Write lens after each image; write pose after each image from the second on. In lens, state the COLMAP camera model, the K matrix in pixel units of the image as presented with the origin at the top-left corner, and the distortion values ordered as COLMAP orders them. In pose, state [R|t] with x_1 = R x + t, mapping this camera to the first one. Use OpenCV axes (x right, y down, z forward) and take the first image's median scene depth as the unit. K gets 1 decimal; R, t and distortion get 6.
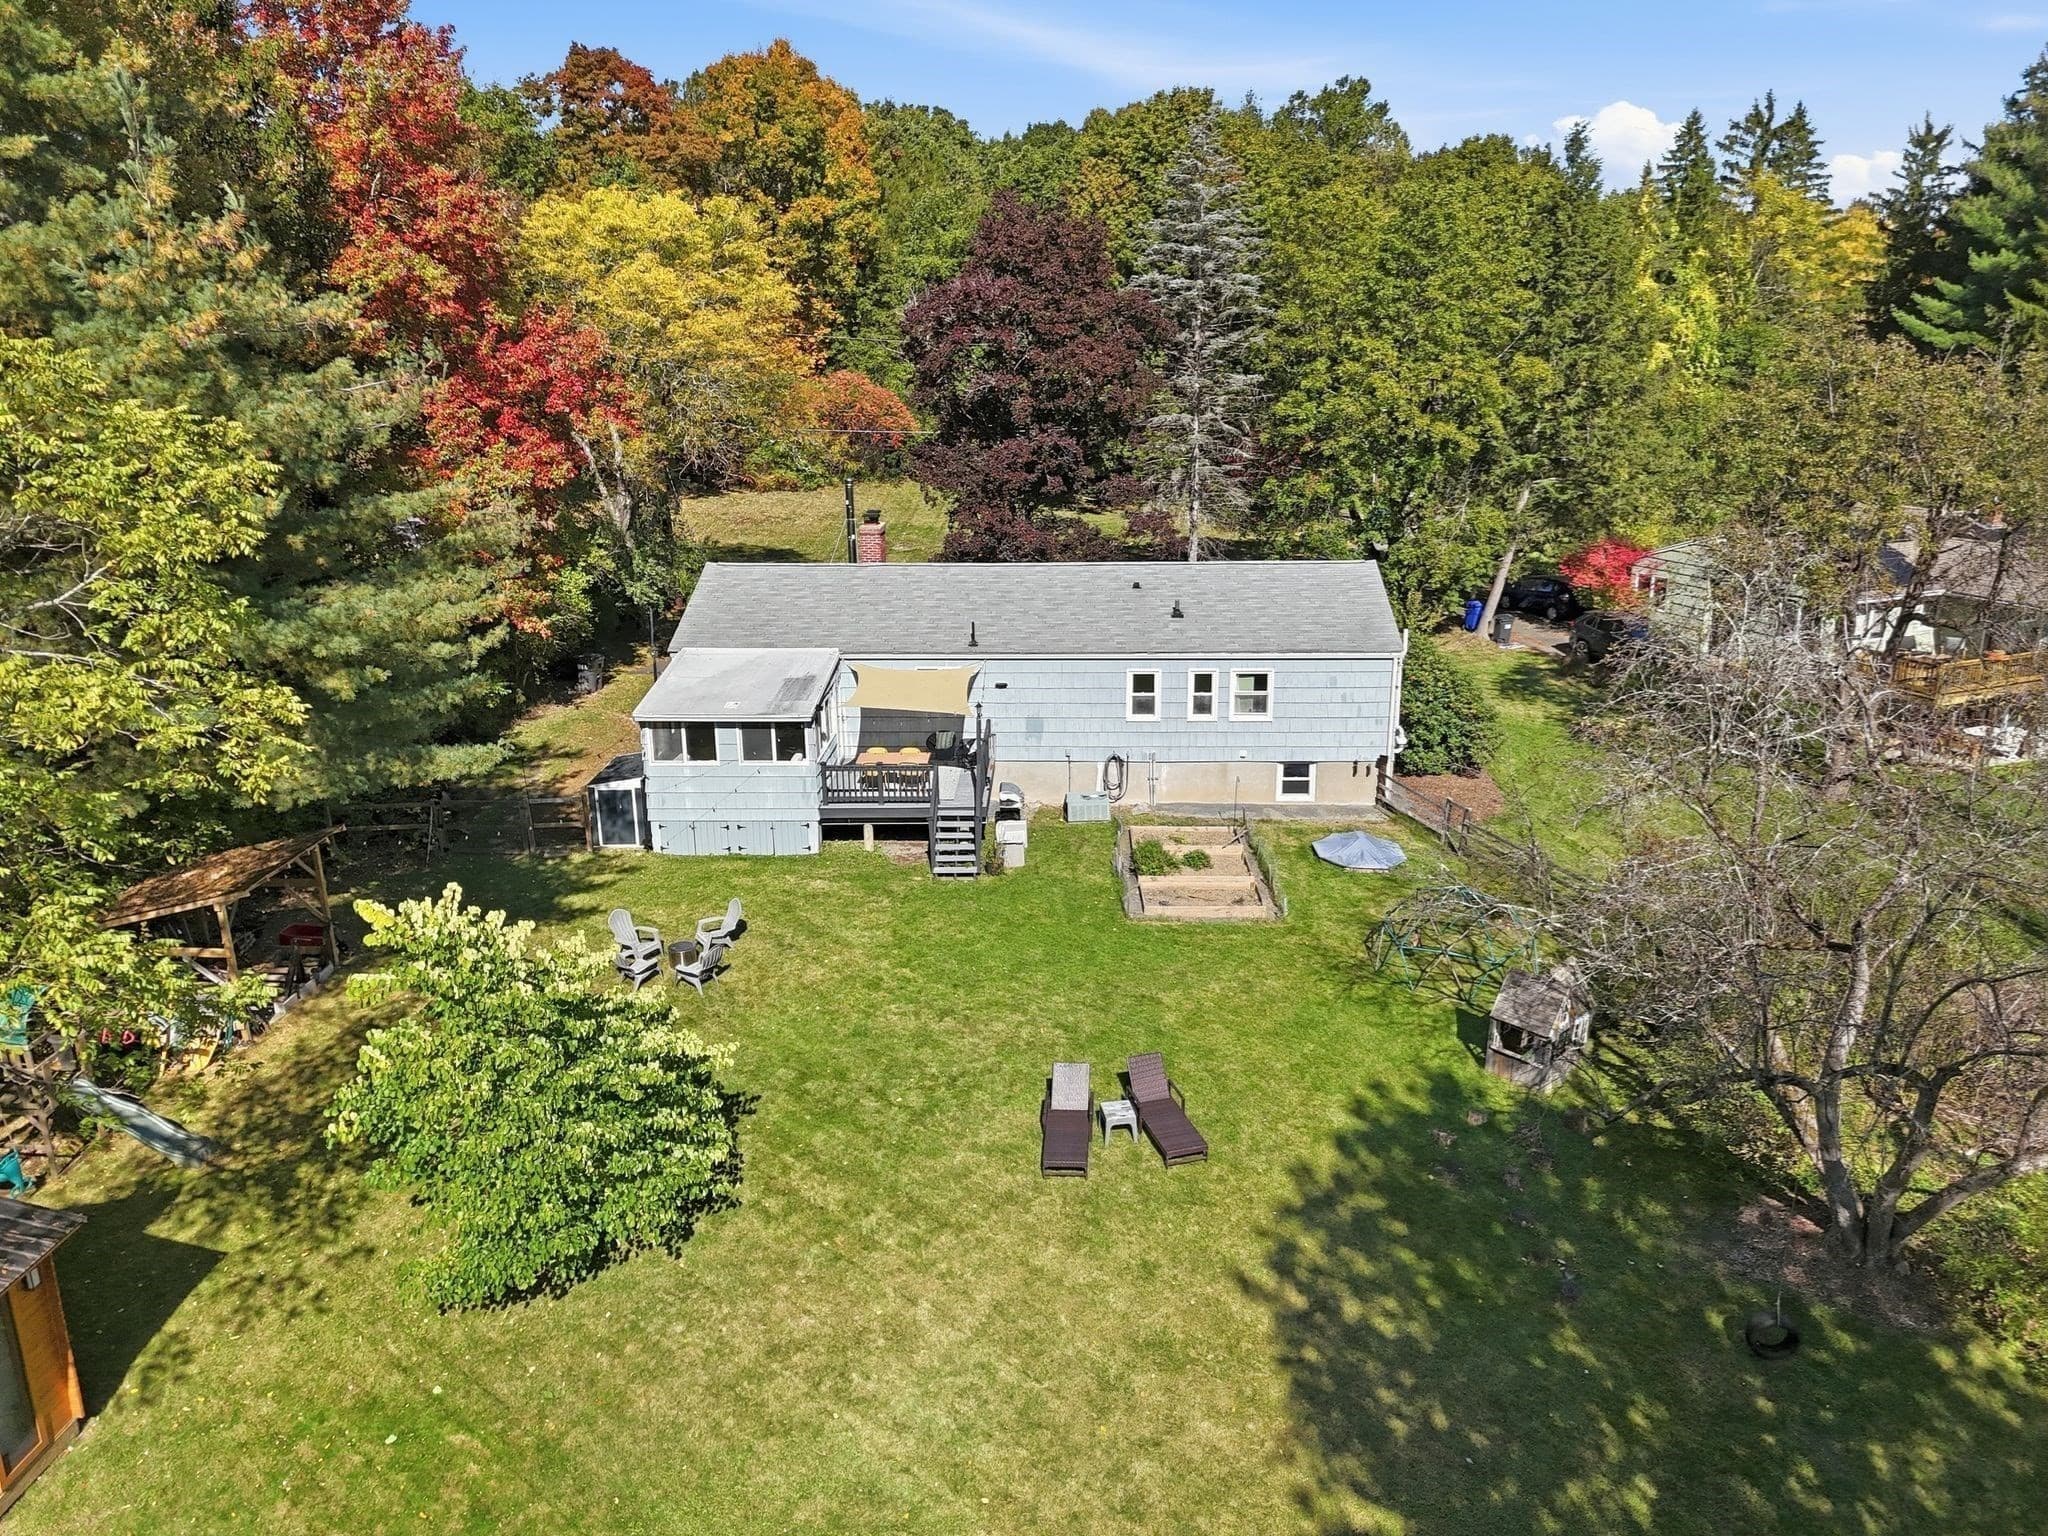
lens RADIAL K [[1450.3, 0, 1036.3], [0, 1450.3, 755.6], [0, 0, 1]] dist [0.021150, -0.008575]
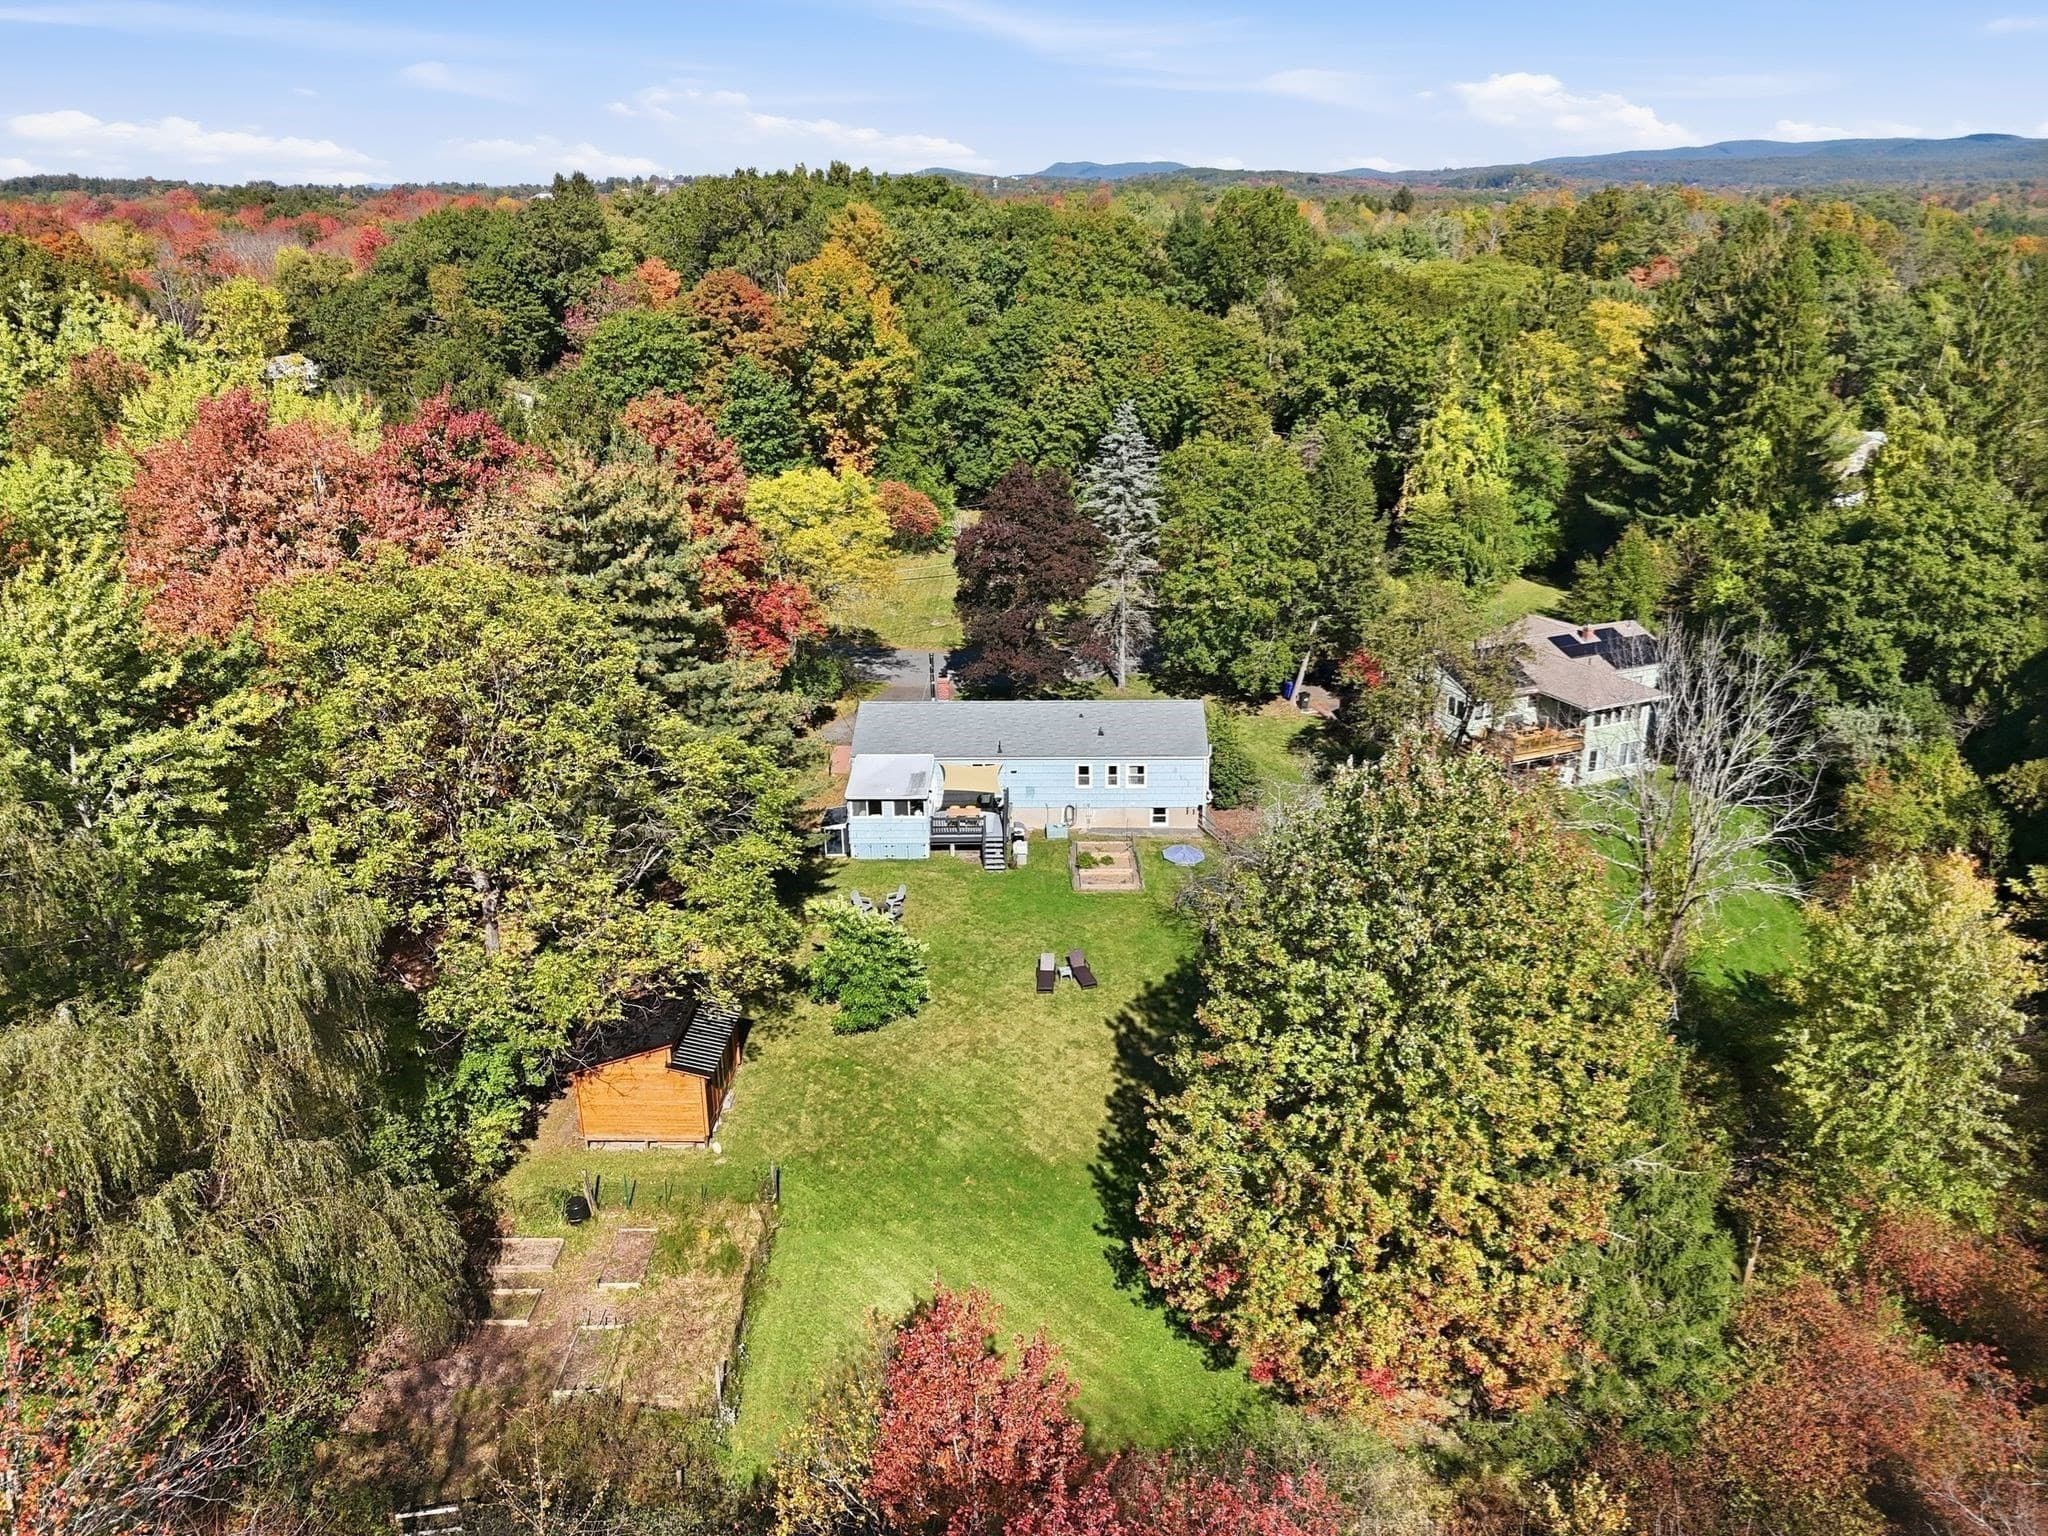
lens RADIAL K [[1523.9, 0, 1025.1], [0, 1523.9, 784.3], [0, 0, 1]] dist [0.012631, 0.000339]
pose [[0.999960, -0.007299, 0.005233, -0.019556], [0.006776, 0.995571, 0.093769, -0.233213], [-0.005895, -0.093730, 0.995580, -1.140792]]
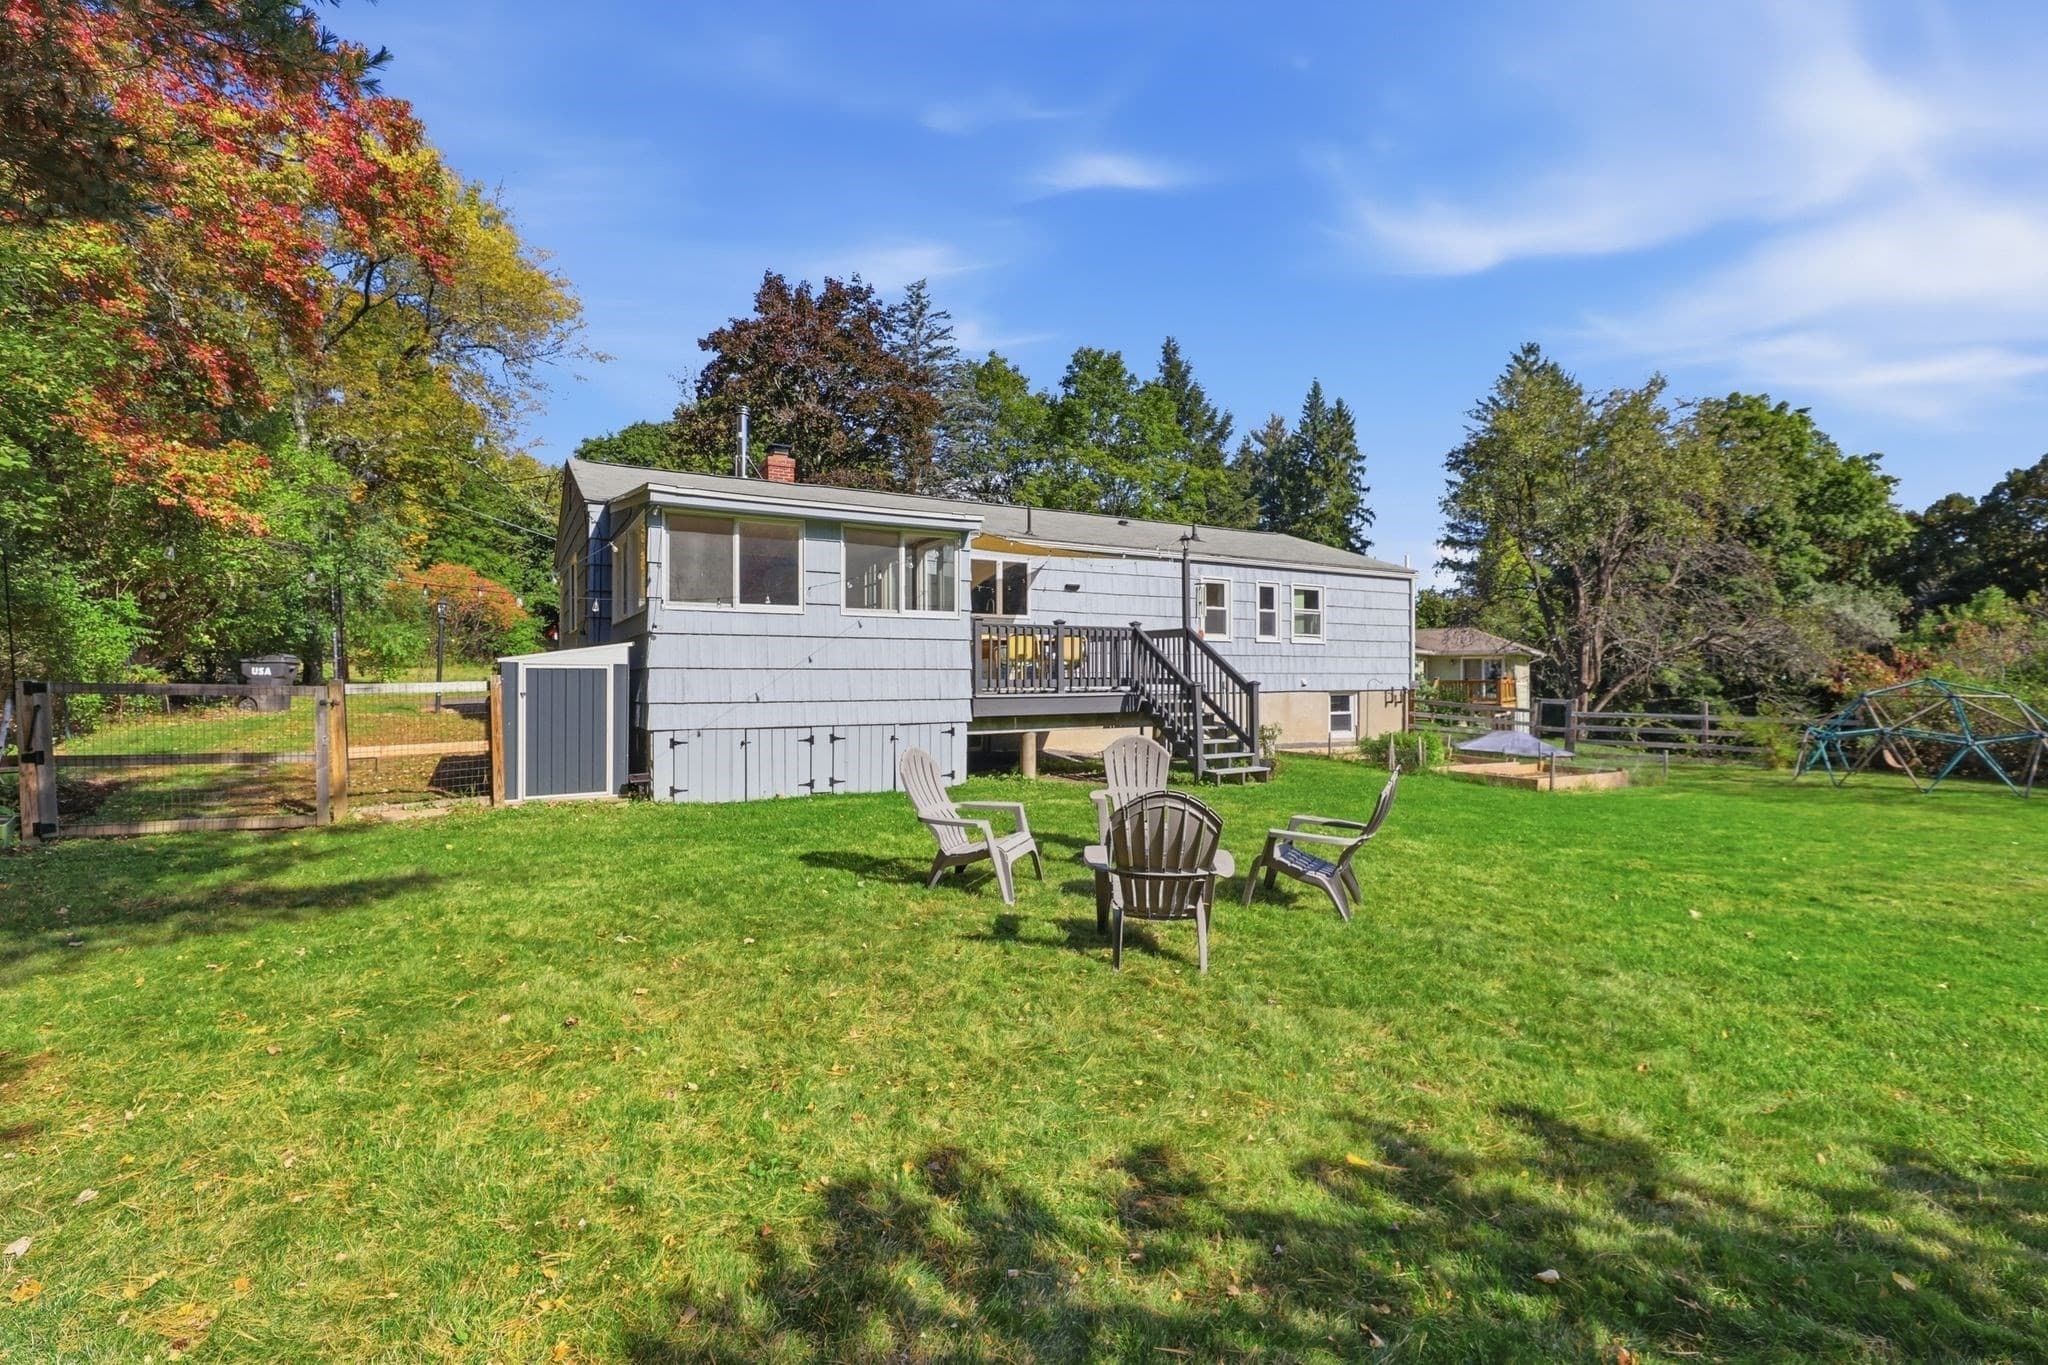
lens RADIAL K [[913.3, 0, 1012.1], [0, 913.3, 680.7], [0, 0, 1]] dist [-0.000477, 0.000405]
pose [[0.852199, 0.013173, 0.523053, -0.300642], [0.131685, 0.962103, -0.238783, 0.108525], [-0.506376, 0.272369, 0.818168, 0.645470]]
